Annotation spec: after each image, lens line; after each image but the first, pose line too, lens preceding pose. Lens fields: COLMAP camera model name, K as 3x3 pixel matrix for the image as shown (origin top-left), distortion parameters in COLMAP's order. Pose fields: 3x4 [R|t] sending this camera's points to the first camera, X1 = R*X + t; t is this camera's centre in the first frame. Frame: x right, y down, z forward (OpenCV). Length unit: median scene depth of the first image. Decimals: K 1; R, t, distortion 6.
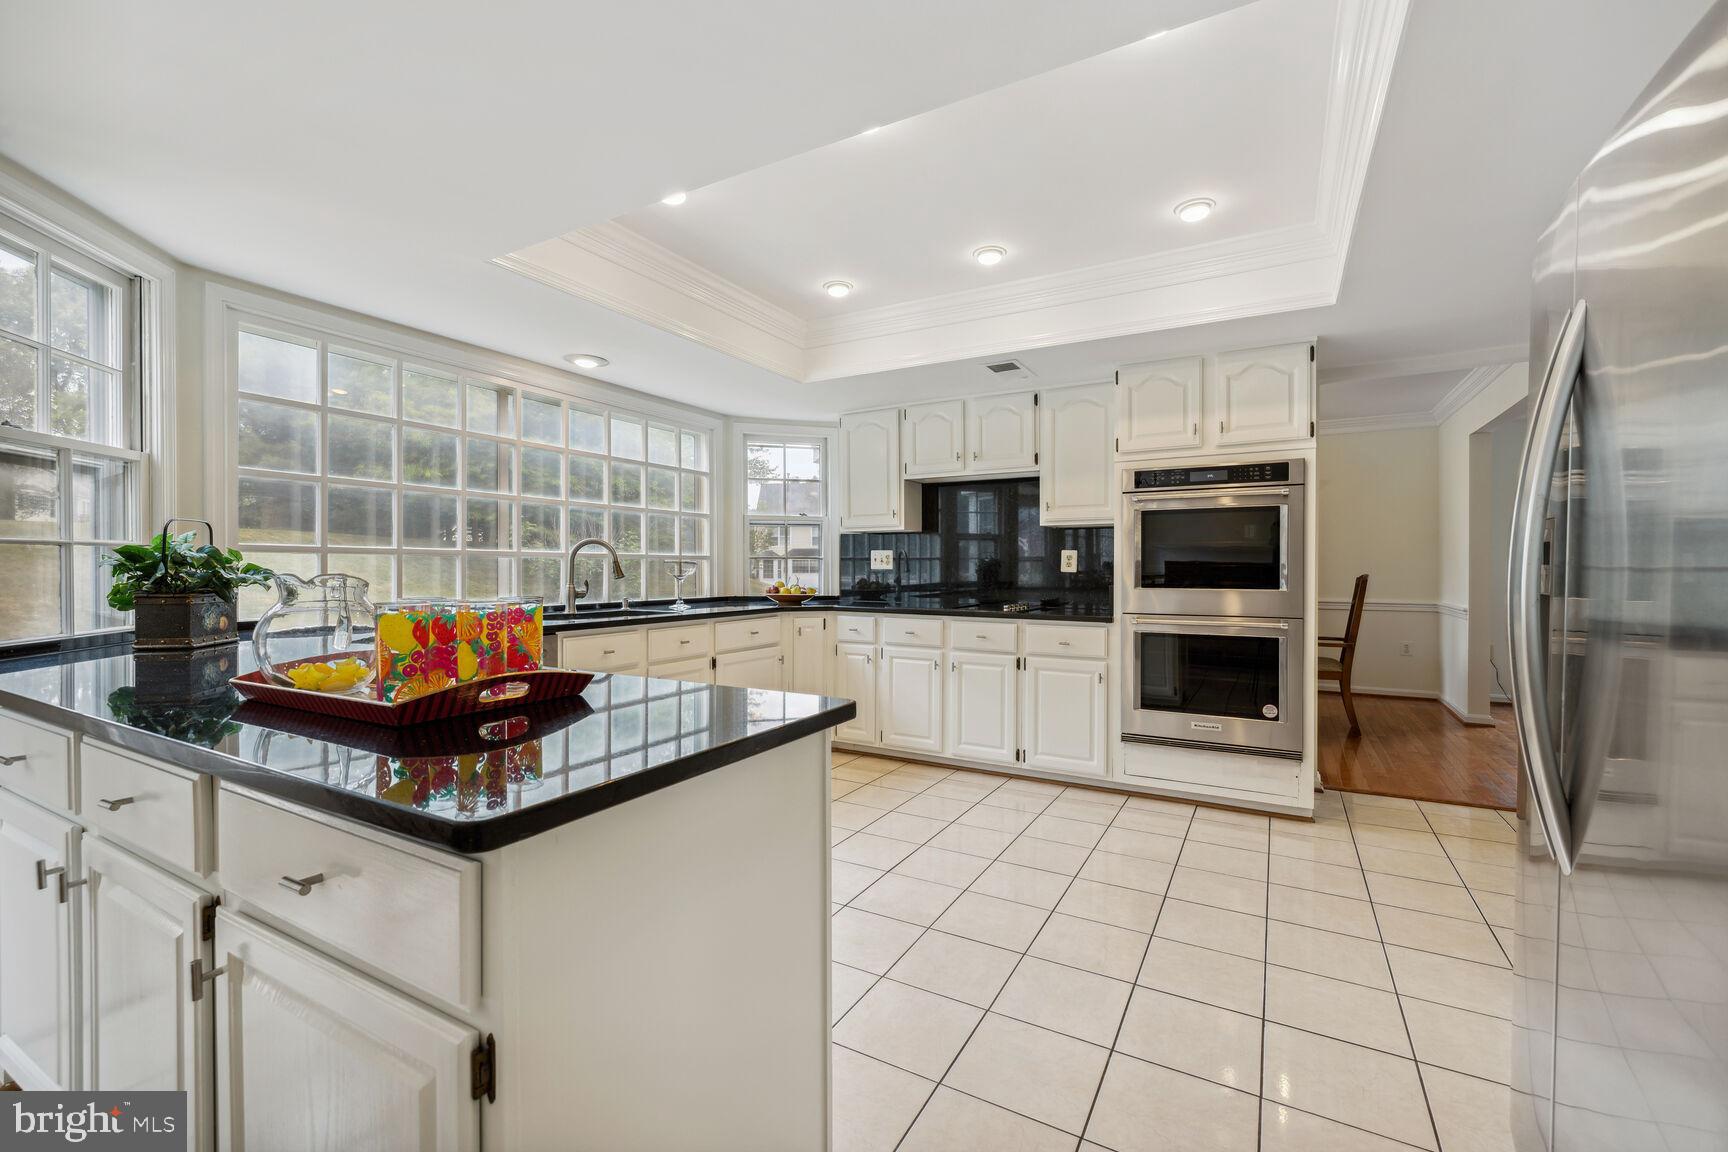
lens RADIAL K [[721.1, 0, 864.0], [0, 721.1, 576.0], [0, 0, 1]] dist [0.002405, -0.000034]
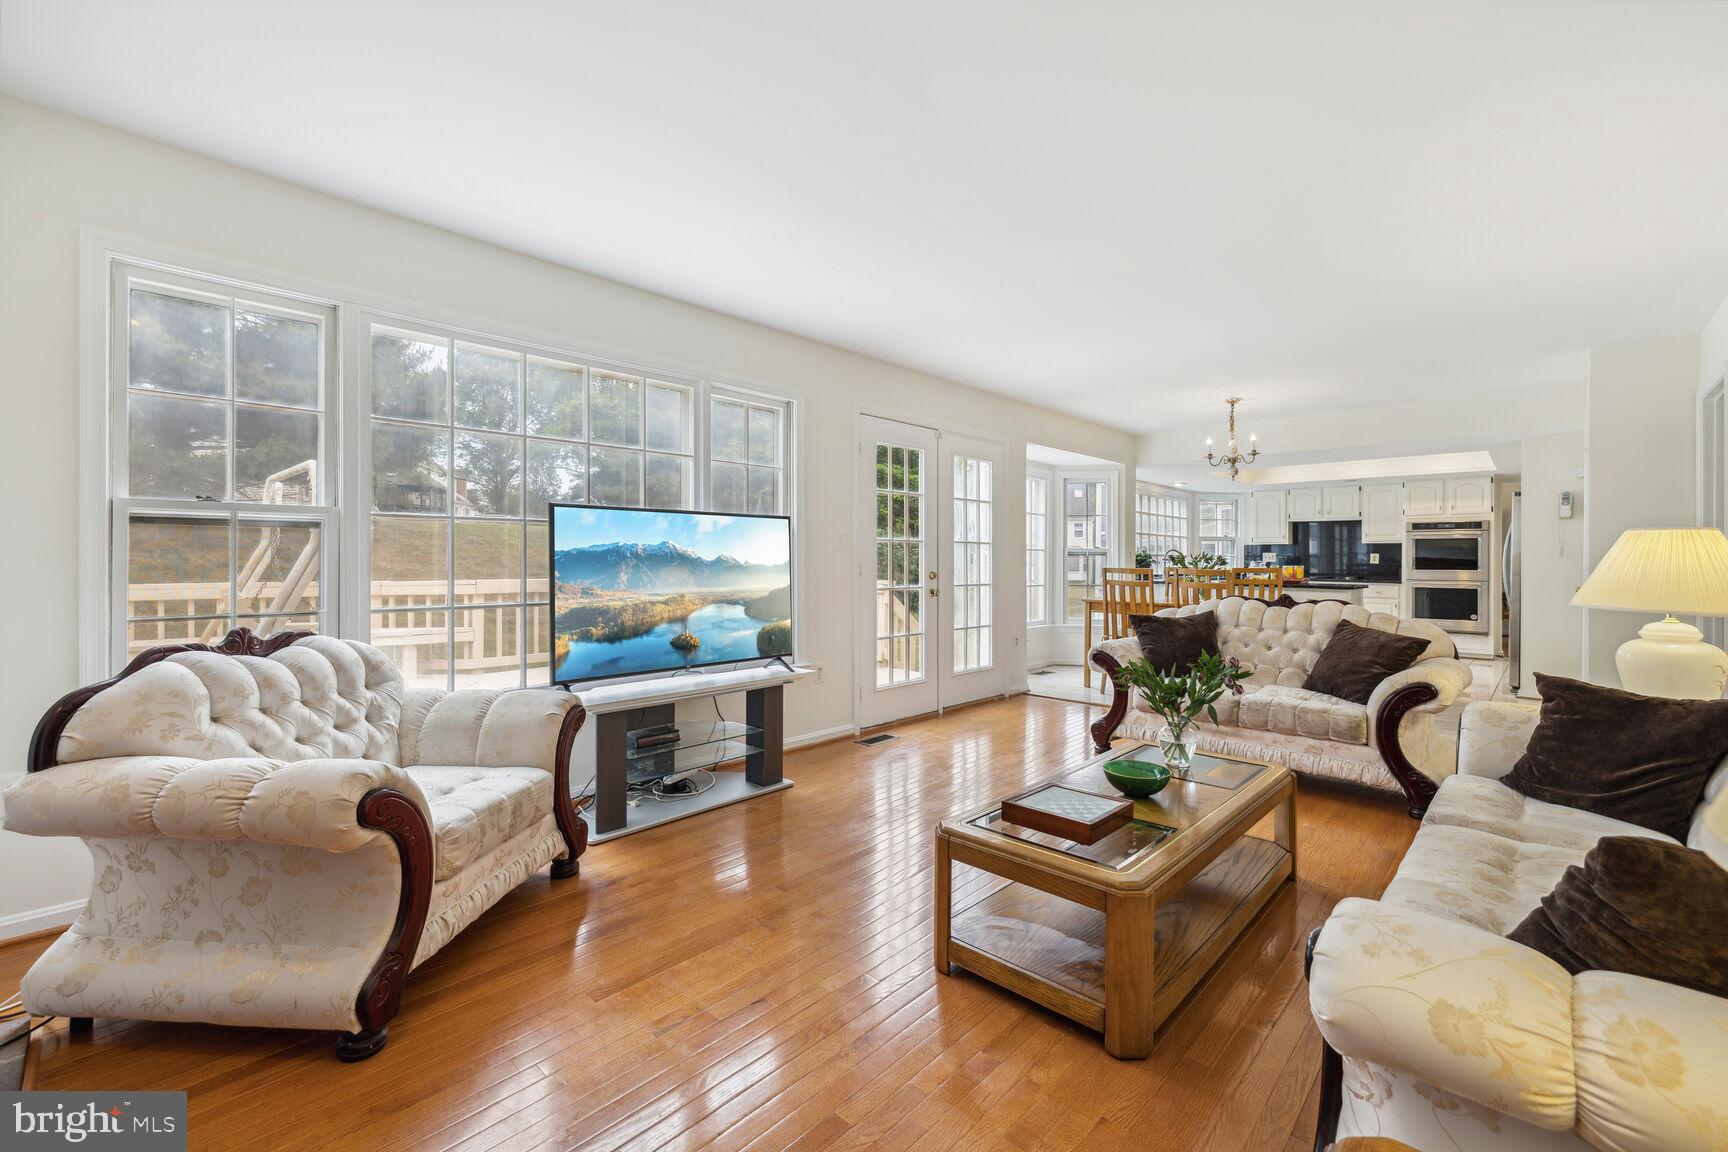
lens RADIAL K [[745.0, 0, 844.2], [0, 745.0, 562.3], [0, 0, 1]] dist [0.001369, -0.000154]
pose [[0.970632, 0.007392, -0.240455, -0.881922], [-0.010037, 0.999902, -0.009780, 0.035182], [0.240359, 0.011906, 0.970611, -1.910900]]
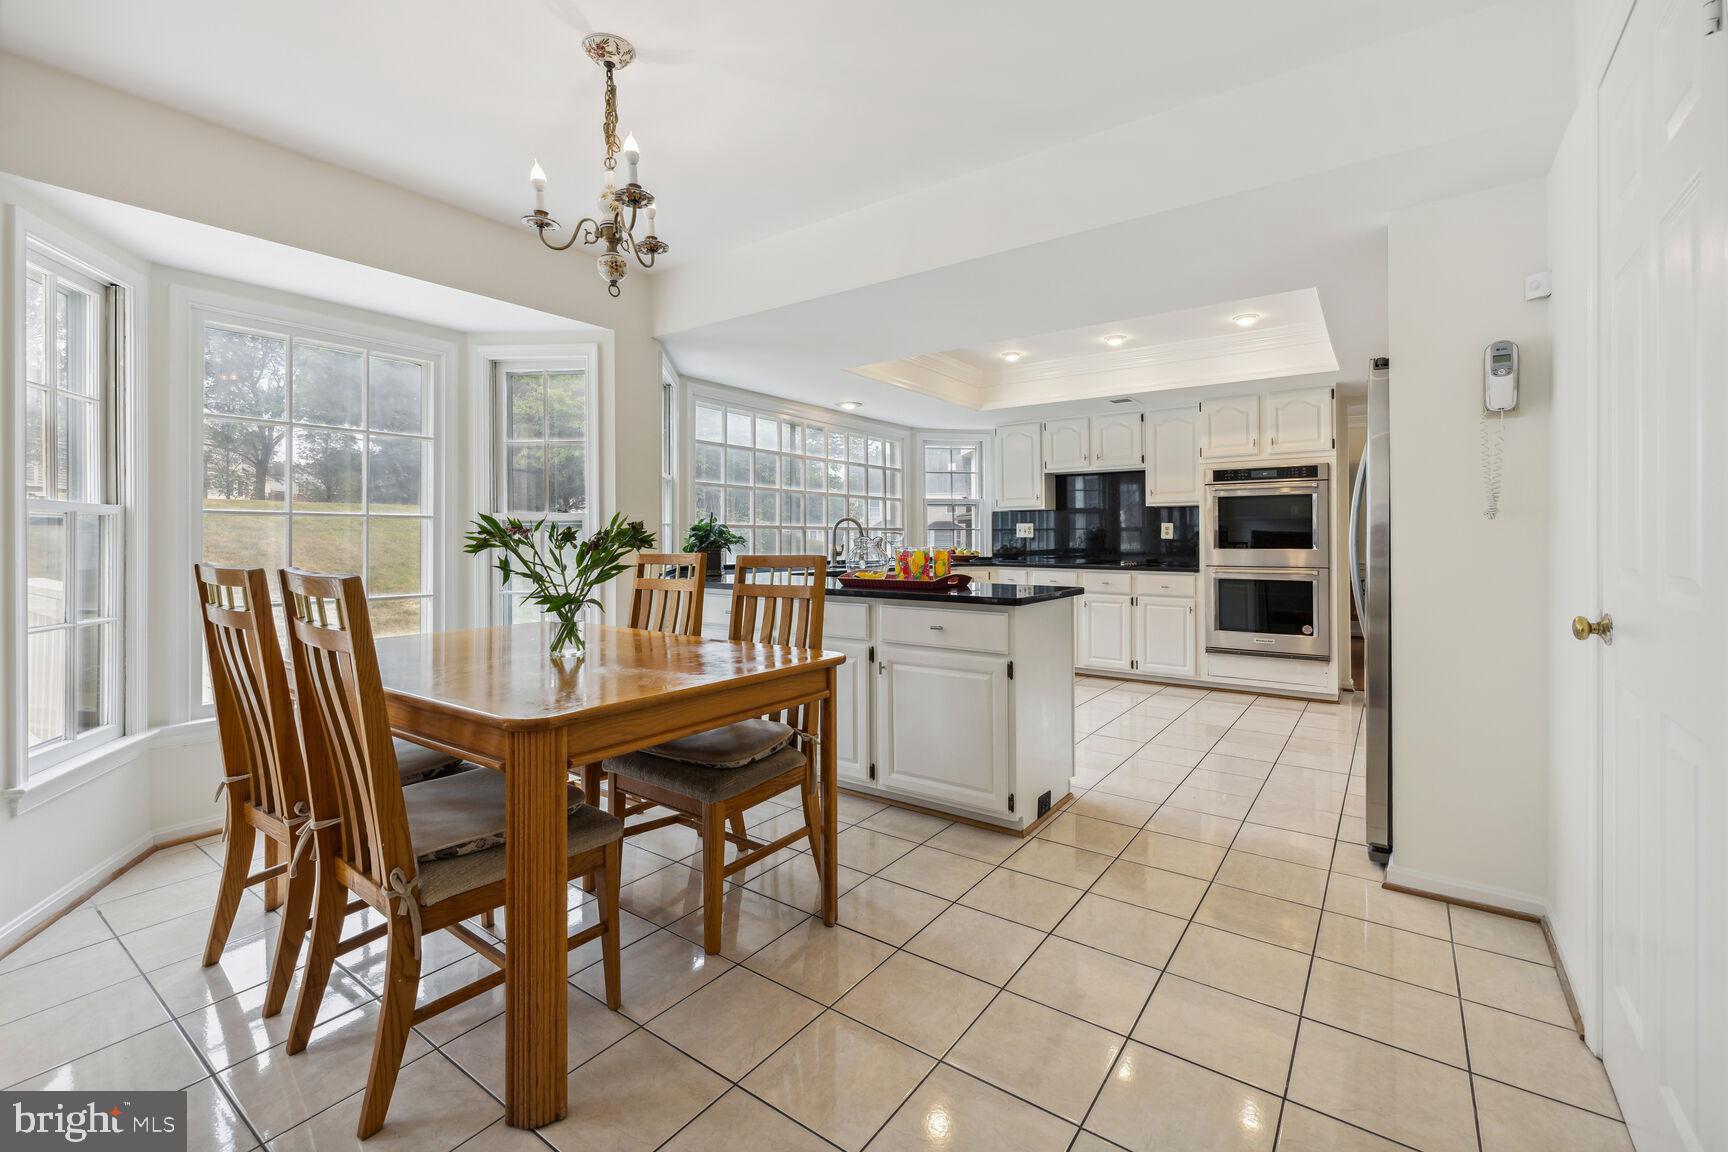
lens RADIAL K [[735.6, 0, 865.3], [0, 735.6, 535.1], [0, 0, 1]] dist [-0.000567, 0.000012]
pose [[0.994454, -0.002998, -0.105127, -0.172527], [0.001230, 0.999857, -0.016878, 0.012985], [0.105162, 0.016655, 0.994316, -0.559276]]
